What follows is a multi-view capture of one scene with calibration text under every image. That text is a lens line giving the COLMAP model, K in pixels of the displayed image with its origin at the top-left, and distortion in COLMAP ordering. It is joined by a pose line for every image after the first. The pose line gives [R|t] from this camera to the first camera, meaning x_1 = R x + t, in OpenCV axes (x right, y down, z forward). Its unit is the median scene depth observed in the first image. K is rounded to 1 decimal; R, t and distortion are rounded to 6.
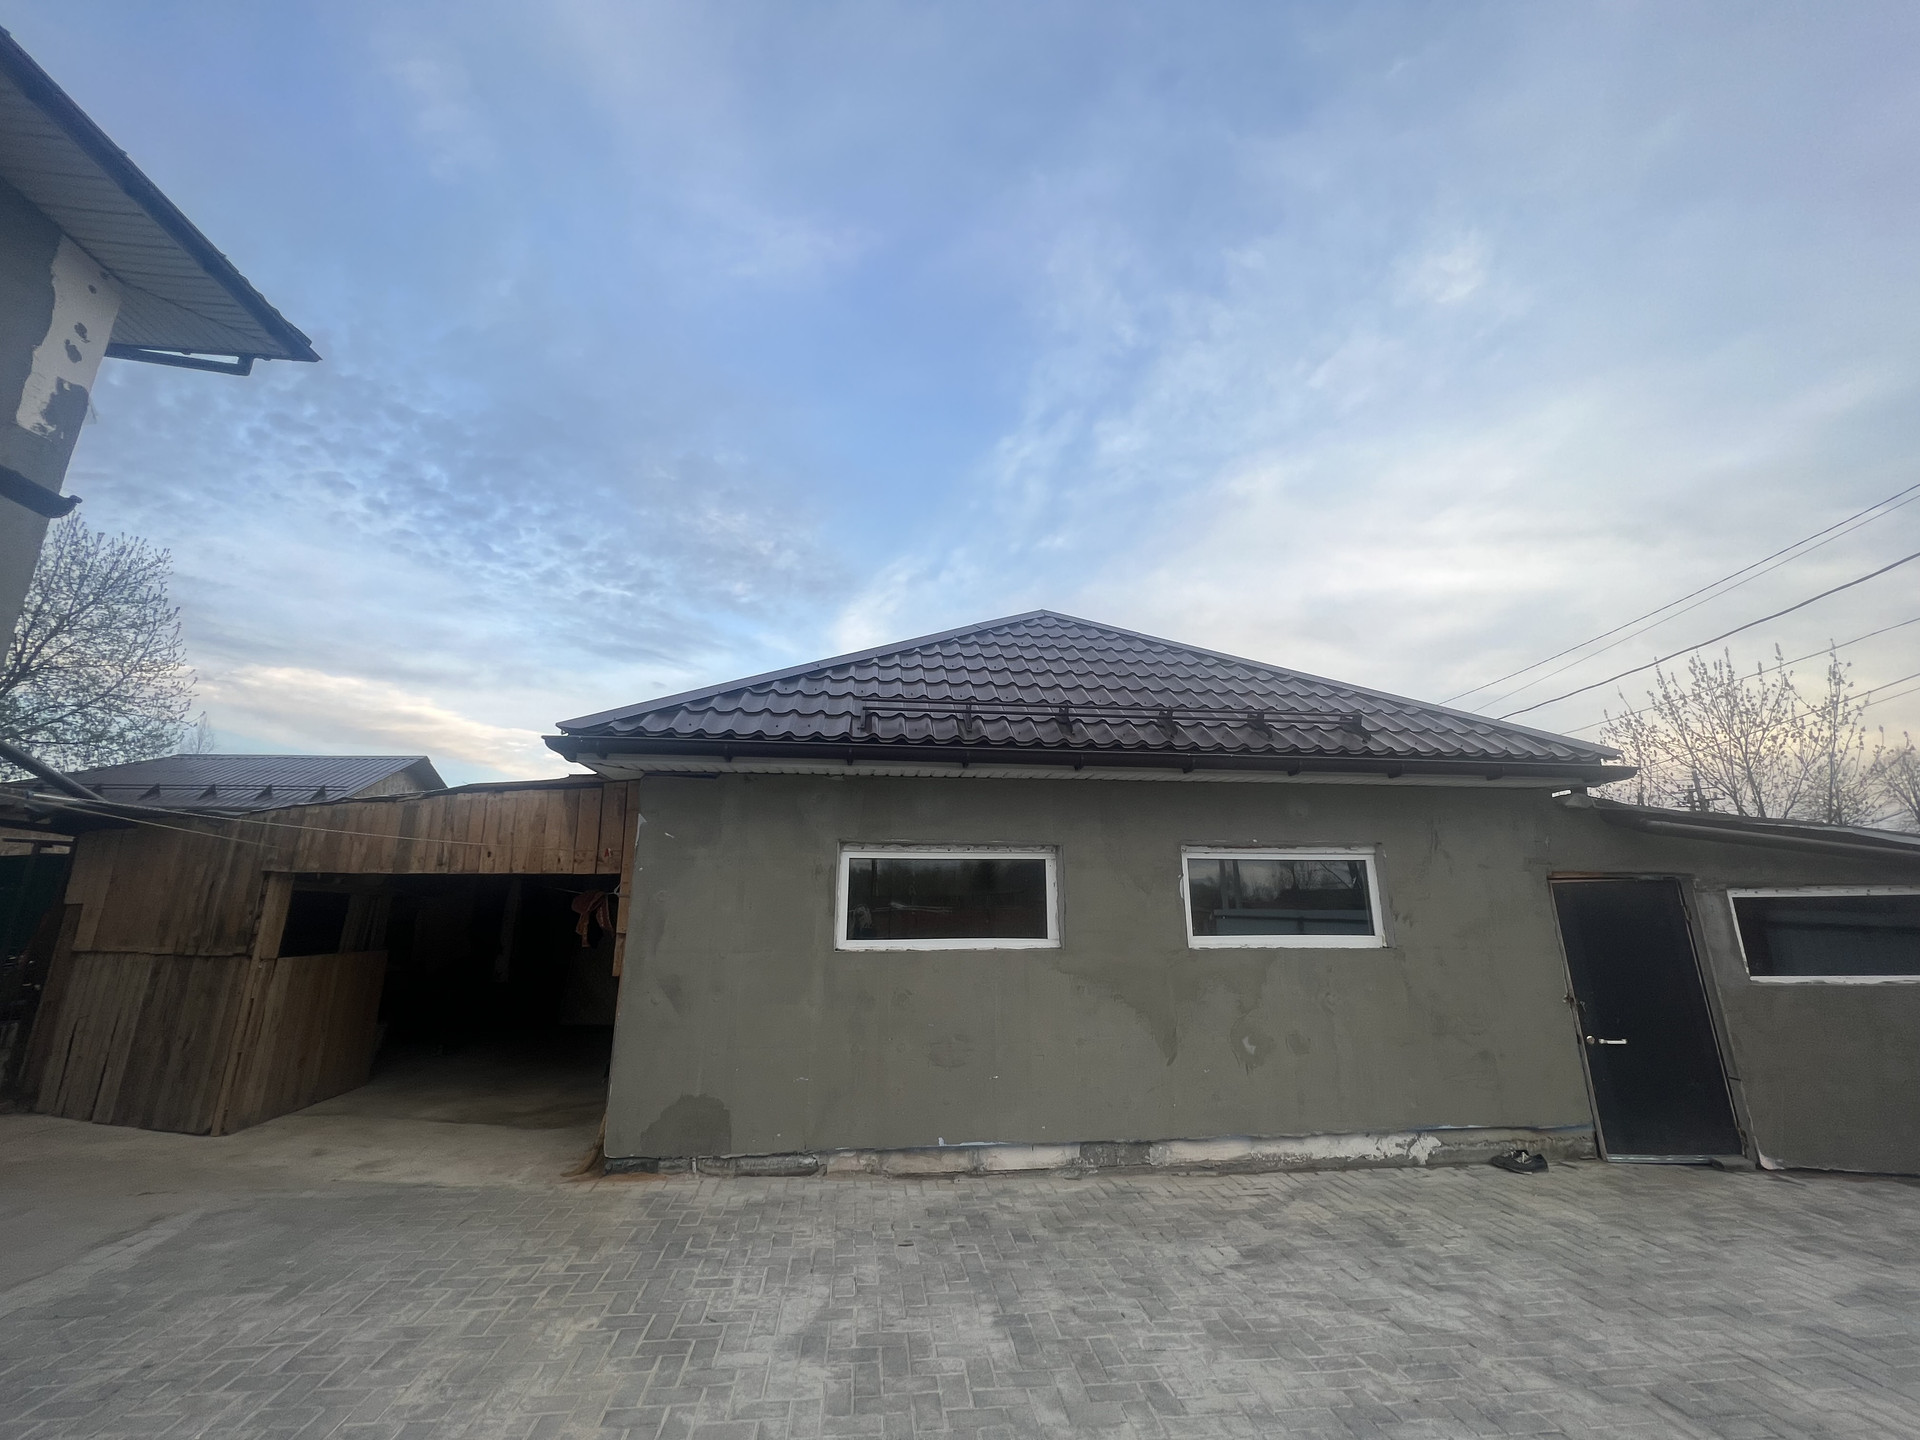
lens RADIAL K [[765.8, 0, 959.8], [0, 765.8, 721.4], [0, 0, 1]] dist [-0.003758, 0.000990]
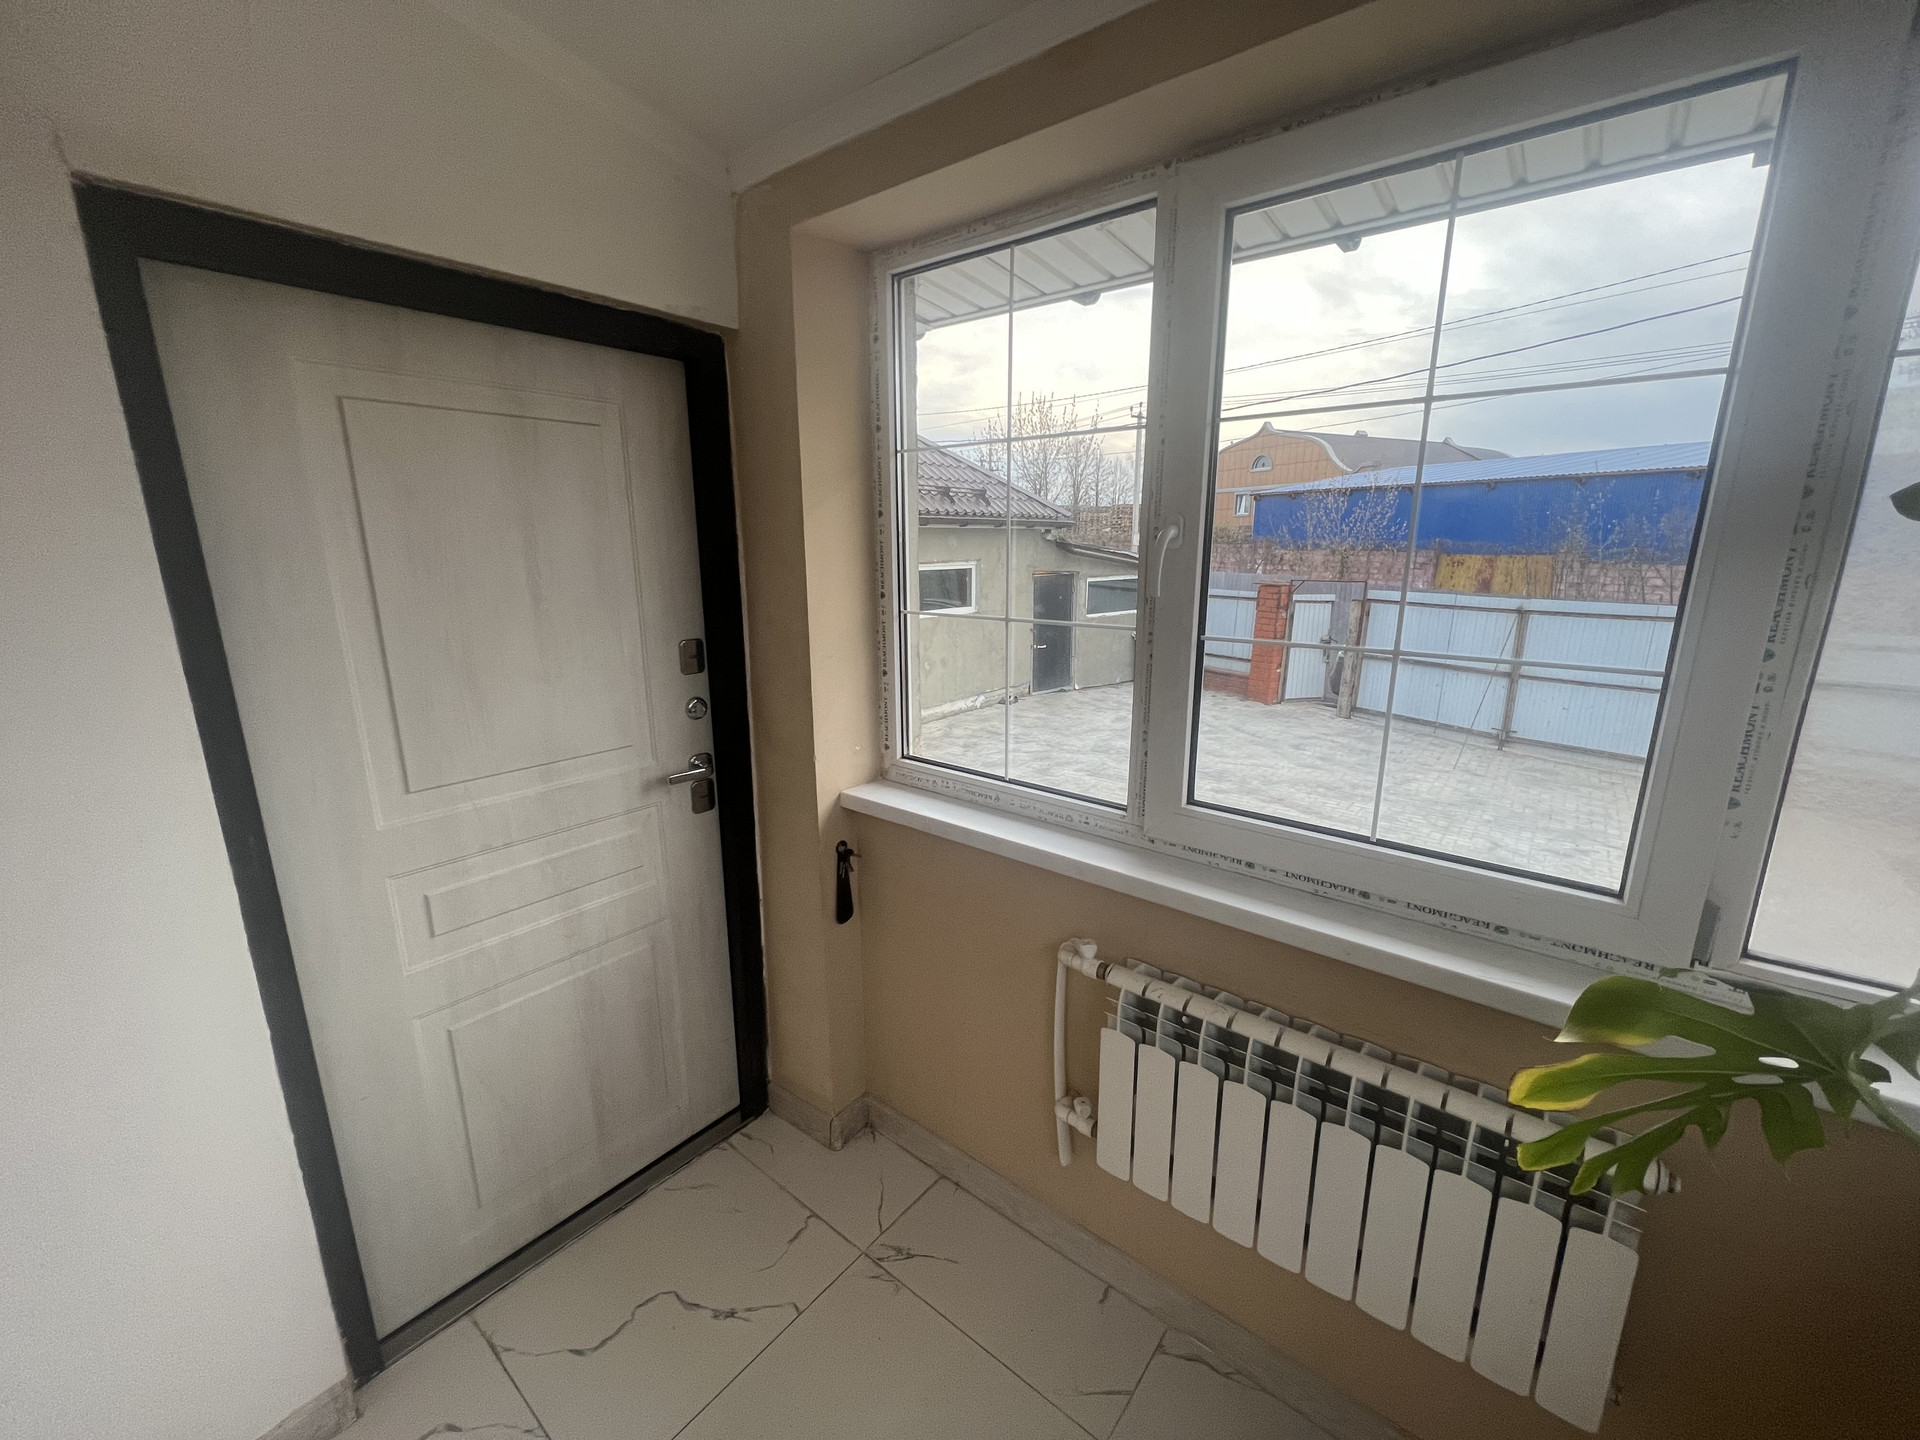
lens RADIAL K [[769.5, 0, 963.2], [0, 769.5, 717.7], [0, 0, 1]] dist [-0.010719, -0.000332]
pose [[0.715490, -0.156386, 0.680894, -0.965292], [-0.174164, 0.903924, 0.390625, -0.255677], [-0.676565, -0.398076, 0.619512, -0.355932]]
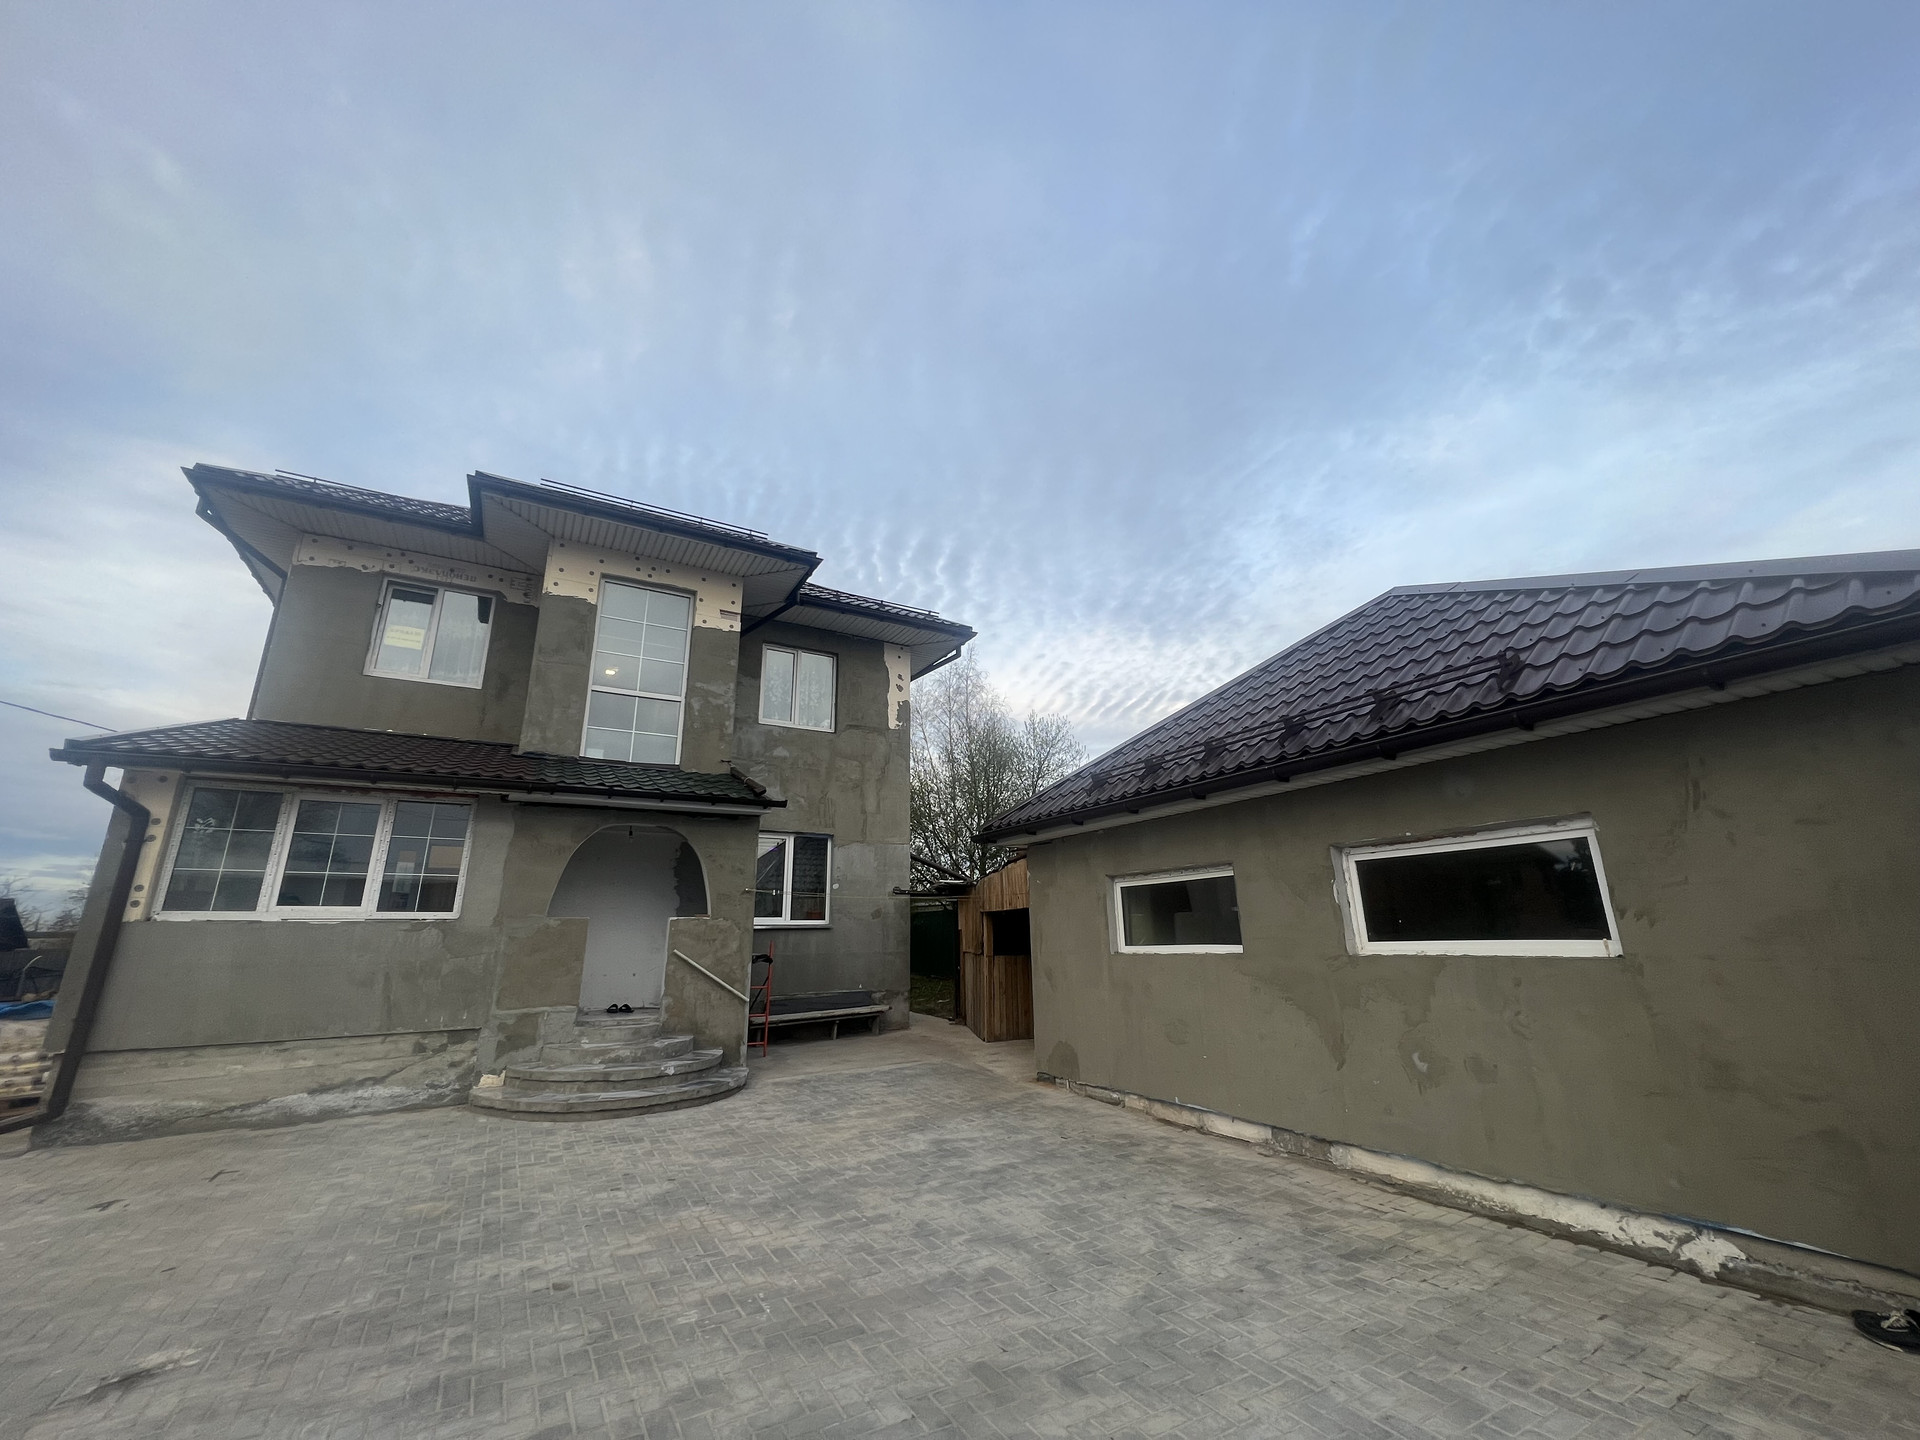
lens RADIAL K [[765.8, 0, 961.7], [0, 765.8, 719.0], [0, 0, 1]] dist [-0.003758, 0.000990]
pose [[0.389041, -0.262312, -0.883085, 1.125398], [0.244511, 0.953624, -0.175546, 0.064827], [0.888179, -0.147629, 0.435137, 0.192252]]
